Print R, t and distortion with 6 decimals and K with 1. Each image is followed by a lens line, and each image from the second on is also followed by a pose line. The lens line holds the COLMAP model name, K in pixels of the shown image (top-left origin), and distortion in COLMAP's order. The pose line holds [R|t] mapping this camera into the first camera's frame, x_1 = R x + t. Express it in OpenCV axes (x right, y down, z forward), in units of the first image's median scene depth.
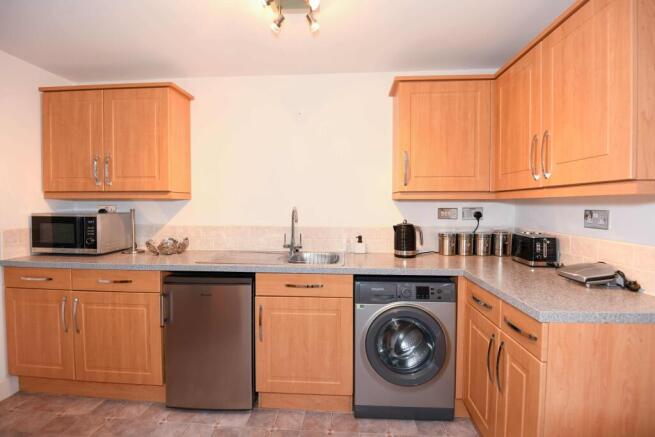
lens RADIAL K [[306.4, 0, 327.5], [0, 306.4, 218.5], [0, 0, 1]] dist [-0.002036, -0.000304]
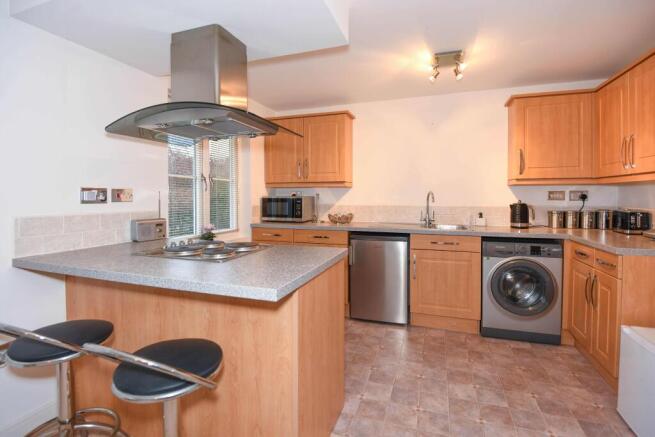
lens RADIAL K [[310.6, 0, 328.2], [0, 310.6, 204.3], [0, 0, 1]] dist [0.001433, -0.015205]
pose [[0.965314, 0.003737, -0.261065, -0.210561], [-0.007565, 0.999878, -0.013660, 0.050106], [0.260983, 0.015161, 0.965224, -0.552077]]
